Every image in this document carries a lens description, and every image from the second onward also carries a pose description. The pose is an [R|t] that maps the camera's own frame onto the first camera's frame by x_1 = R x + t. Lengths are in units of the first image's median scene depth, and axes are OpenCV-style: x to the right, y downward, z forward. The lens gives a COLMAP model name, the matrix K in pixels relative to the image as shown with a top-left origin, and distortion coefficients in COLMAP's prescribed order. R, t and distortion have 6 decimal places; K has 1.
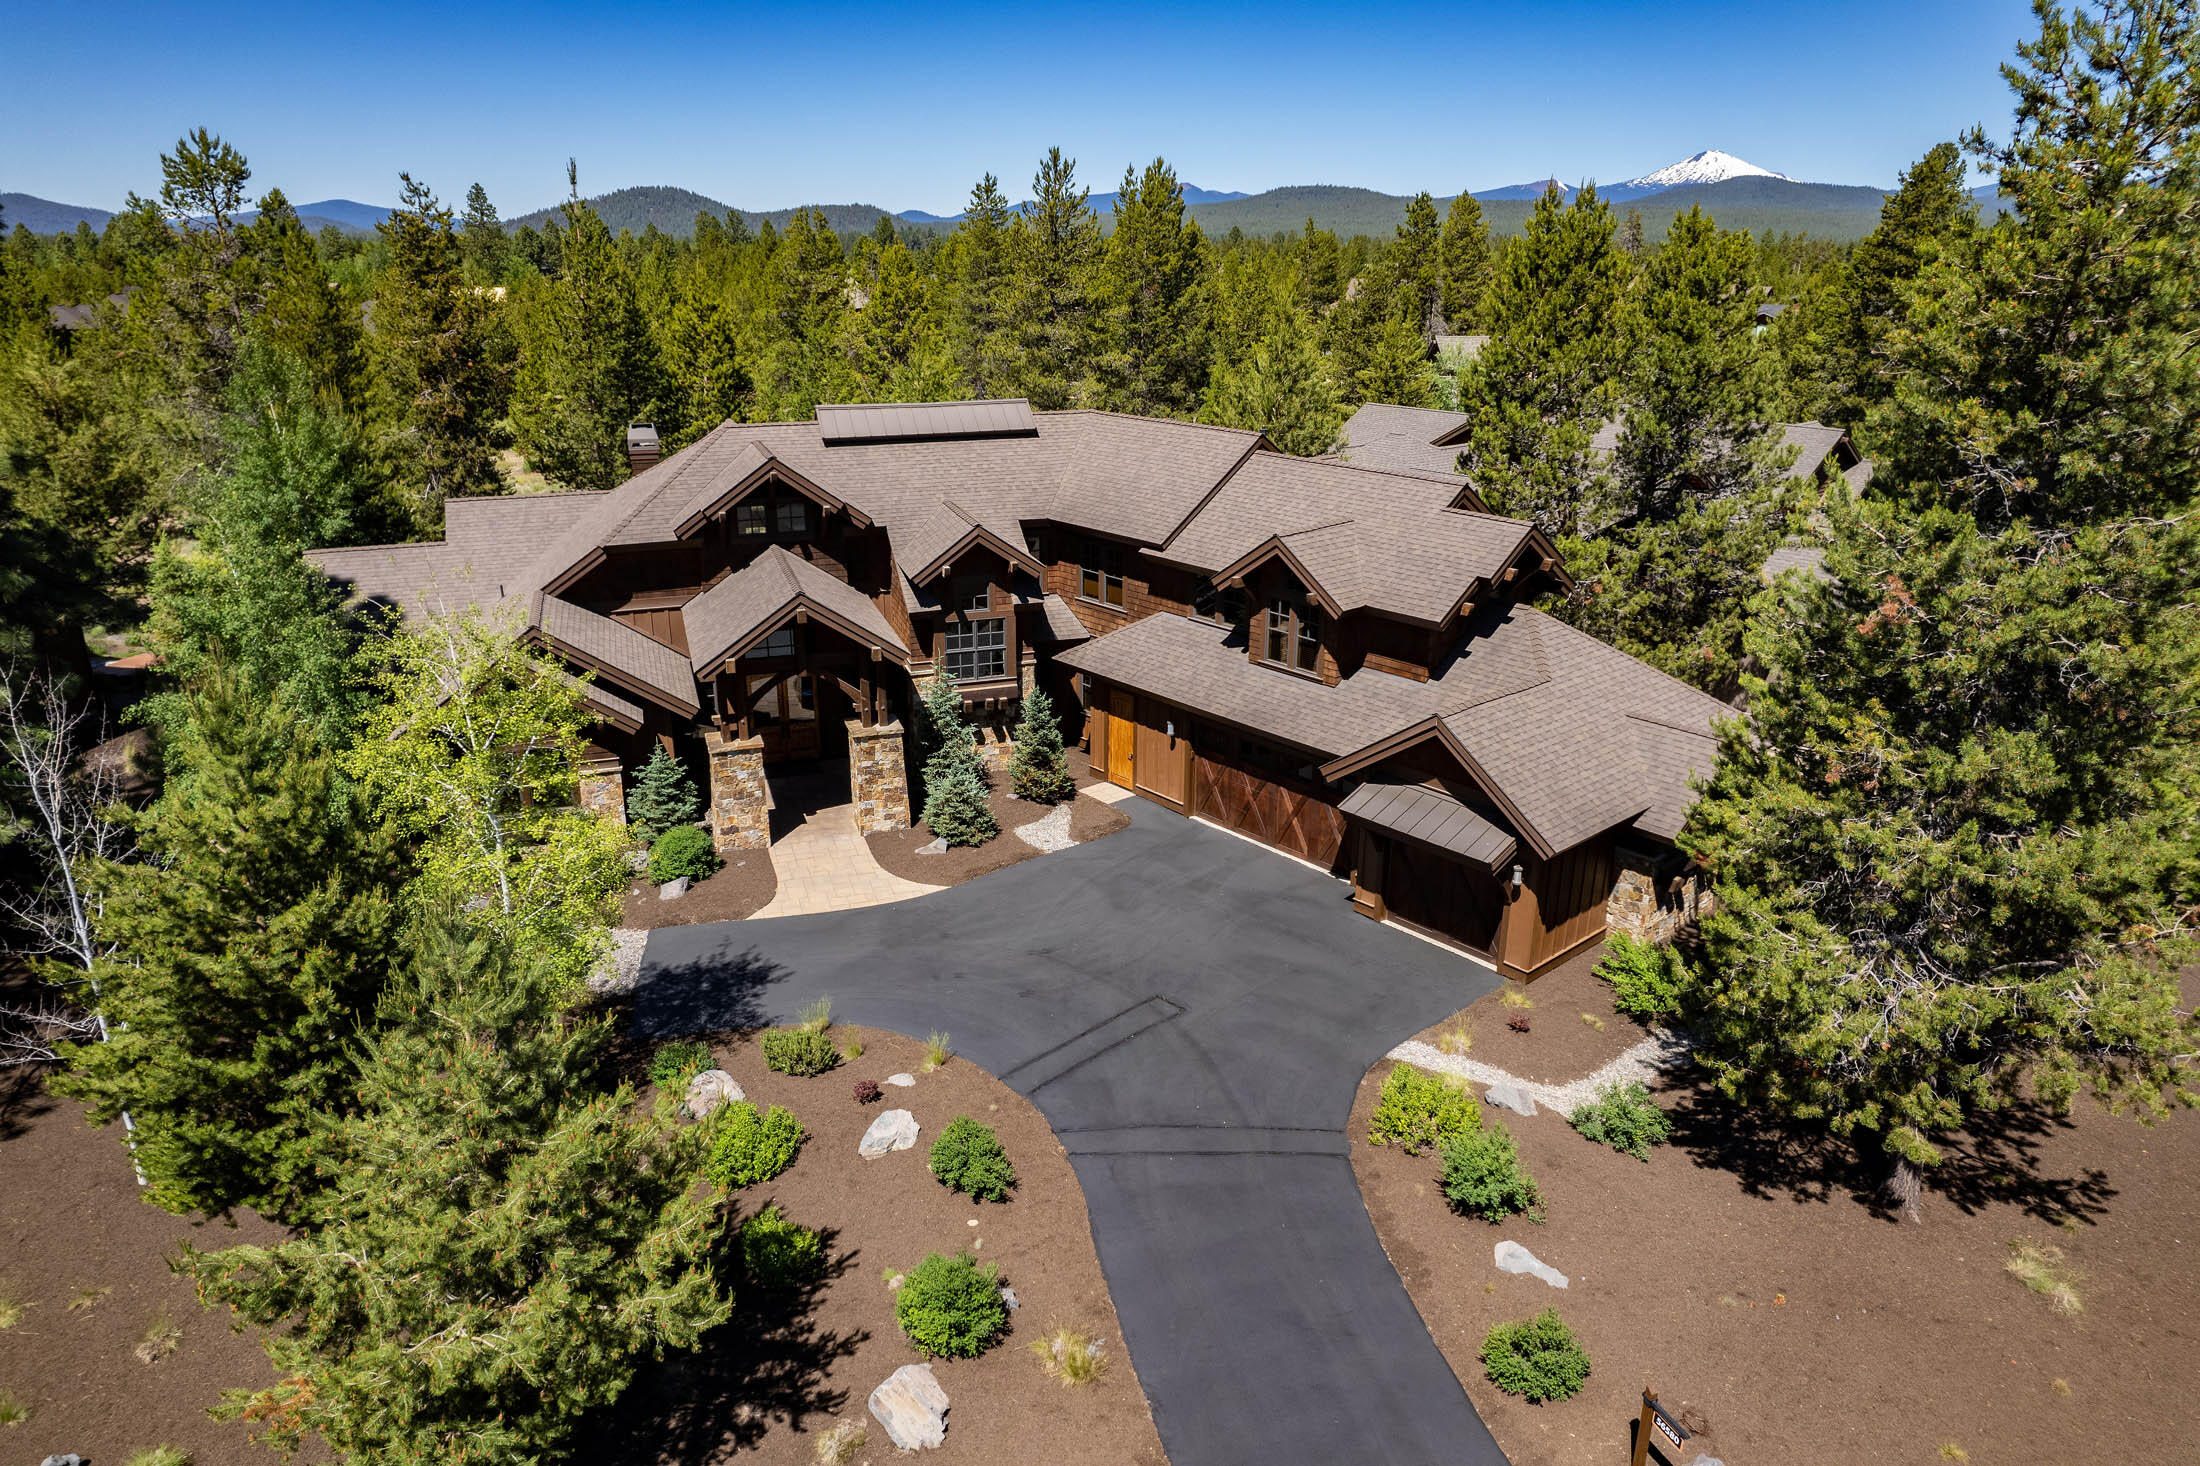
lens RADIAL K [[1396.6, 0, 1101.2], [0, 1396.6, 750.5], [0, 0, 1]] dist [-0.072682, 0.058991]
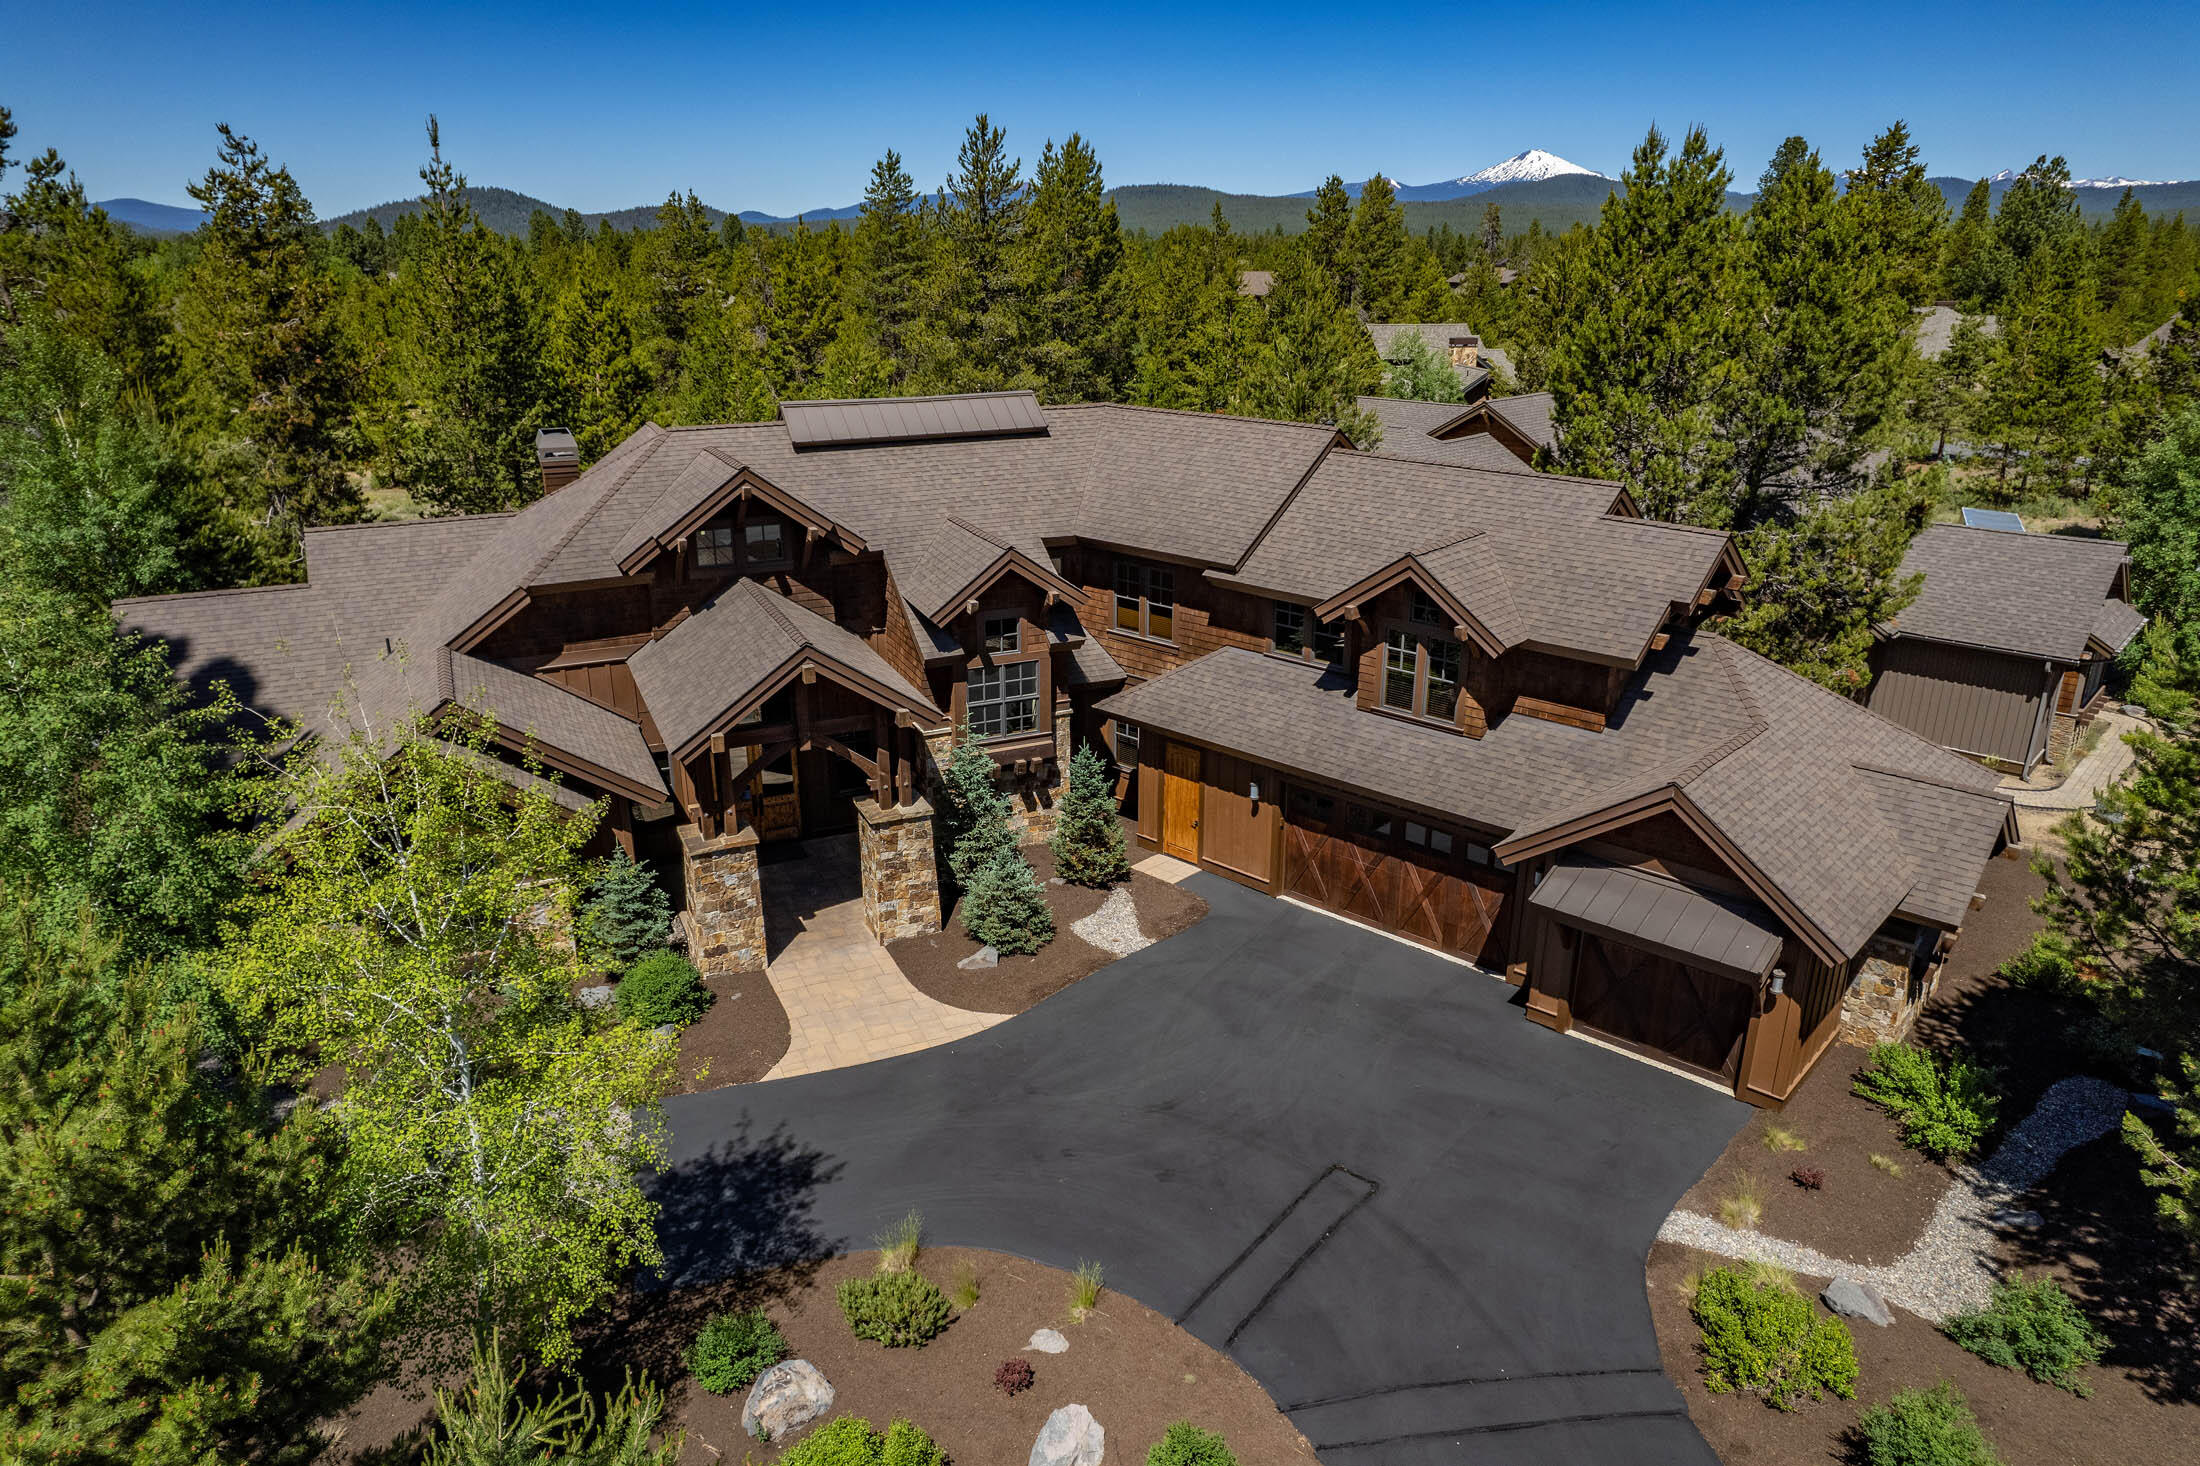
lens RADIAL K [[1396.6, 0, 1101.2], [0, 1396.6, 750.5], [0, 0, 1]] dist [-0.072682, 0.058991]
pose [[0.994355, -0.039025, 0.098670, -0.118099], [0.038998, 0.999237, 0.002208, -0.044620], [-0.098681, 0.001652, 0.995118, 0.197307]]
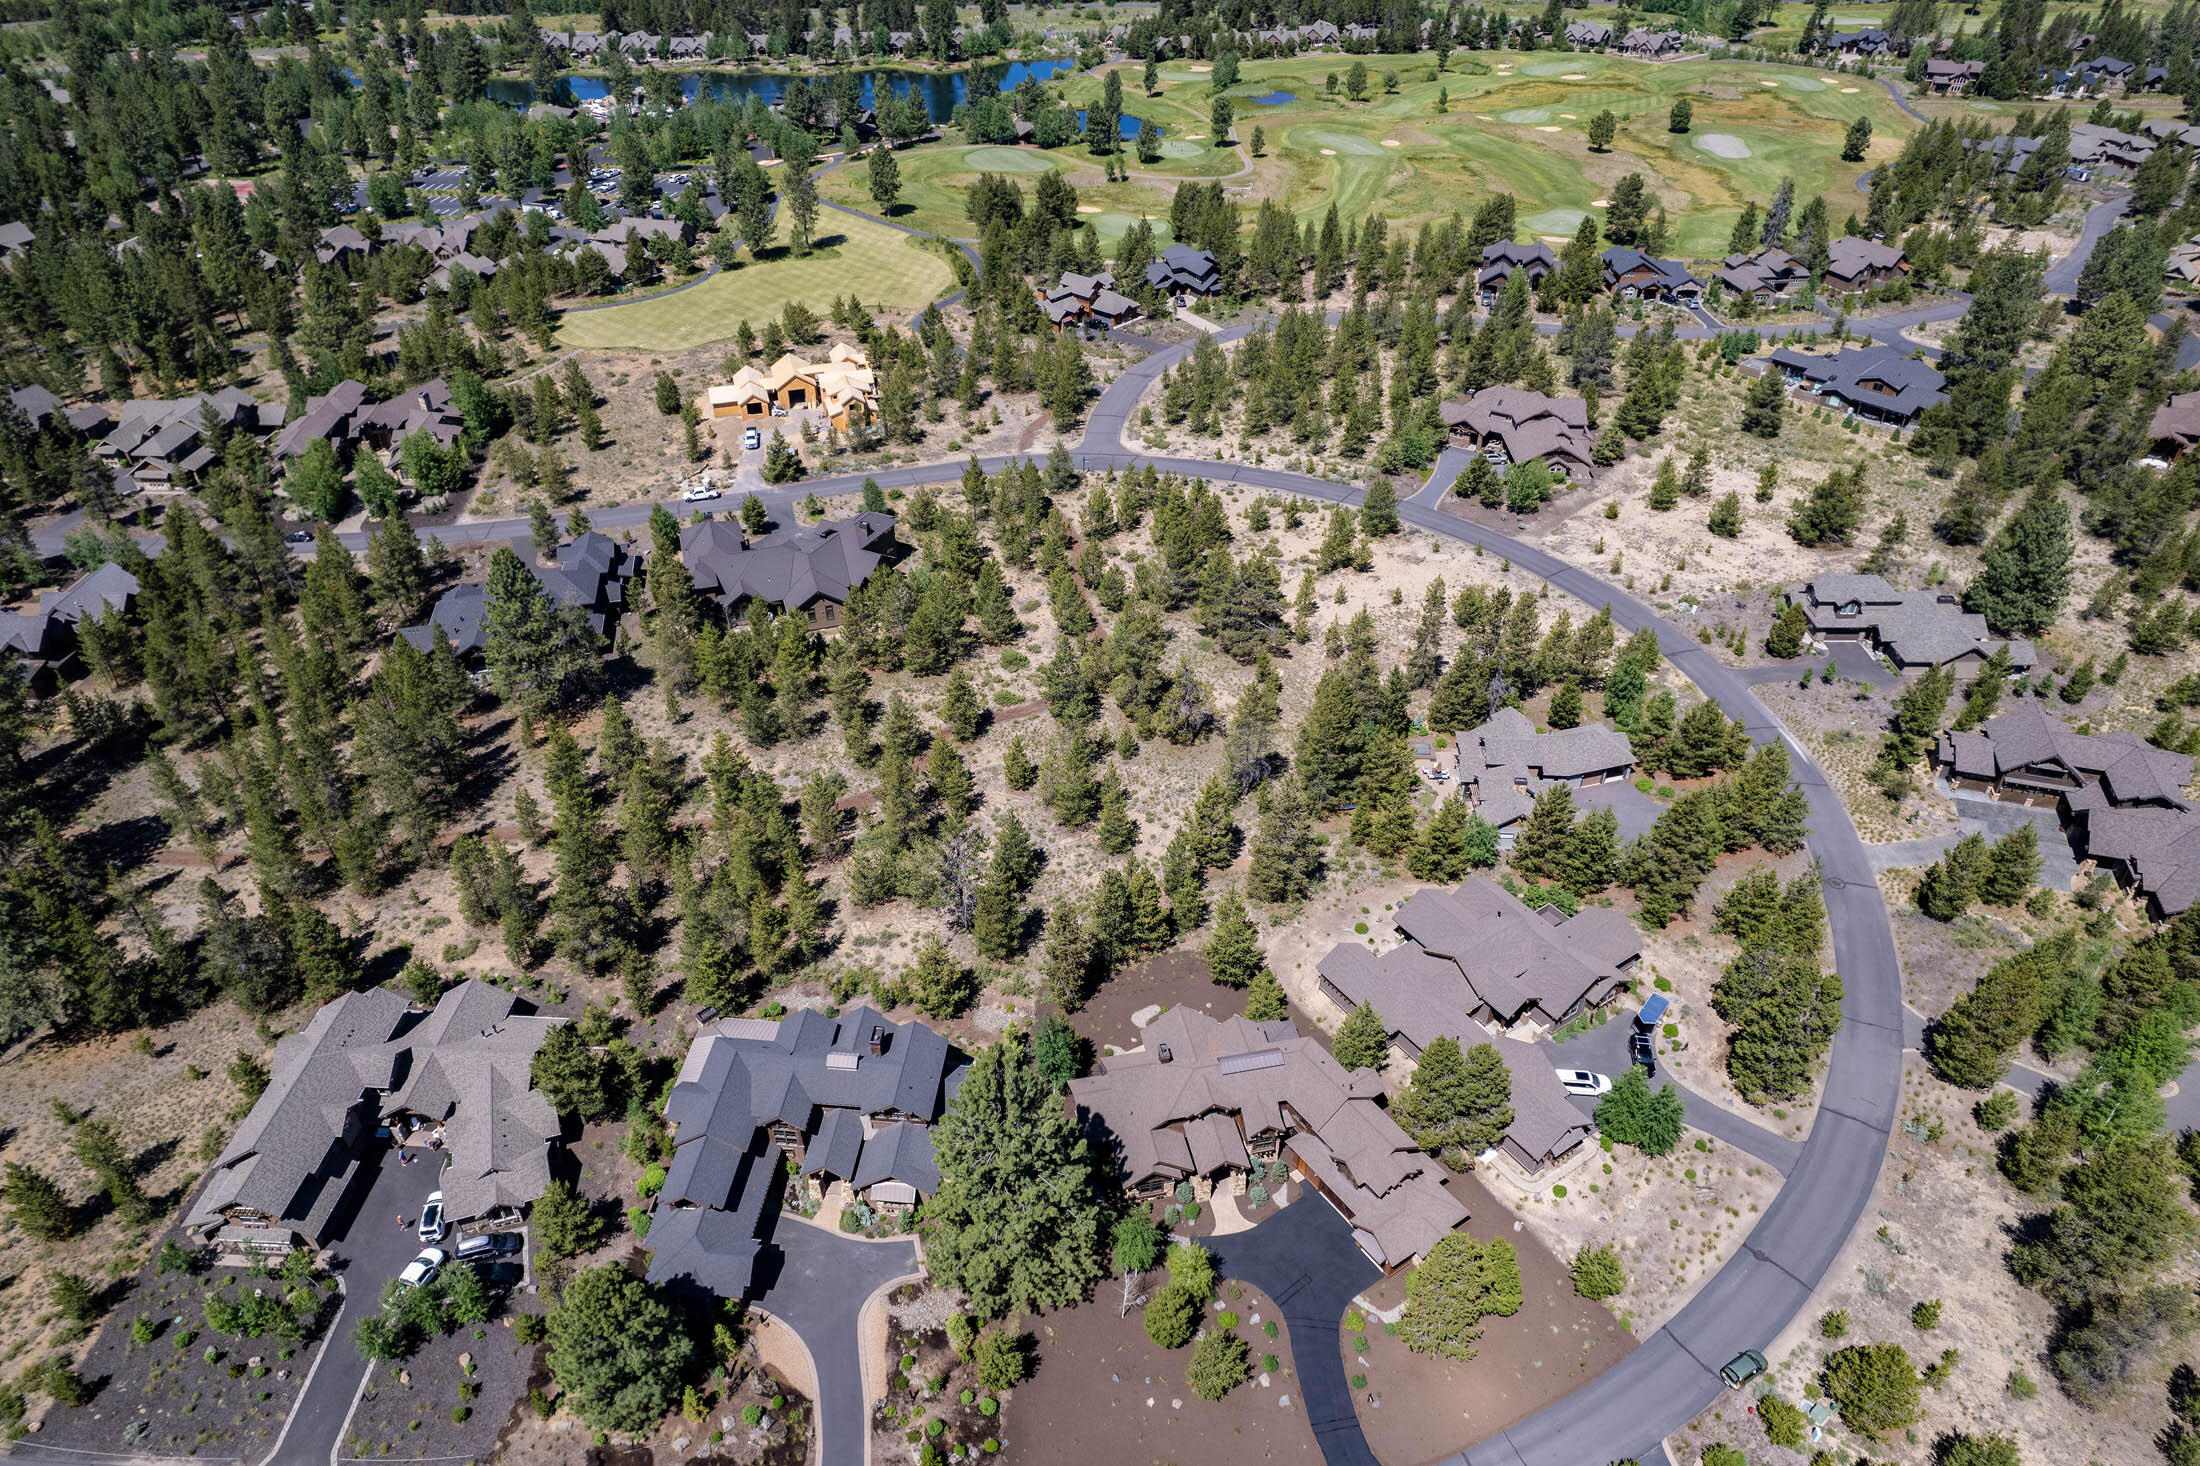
lens RADIAL K [[1396.6, 0, 1101.2], [0, 1396.6, 750.5], [0, 0, 1]] dist [-0.072682, 0.058991]
pose [[0.992671, 0.072328, -0.096819, -0.241920], [-0.041704, 0.956934, 0.287295, -2.125647], [0.113429, -0.281152, 0.952936, -2.264500]]
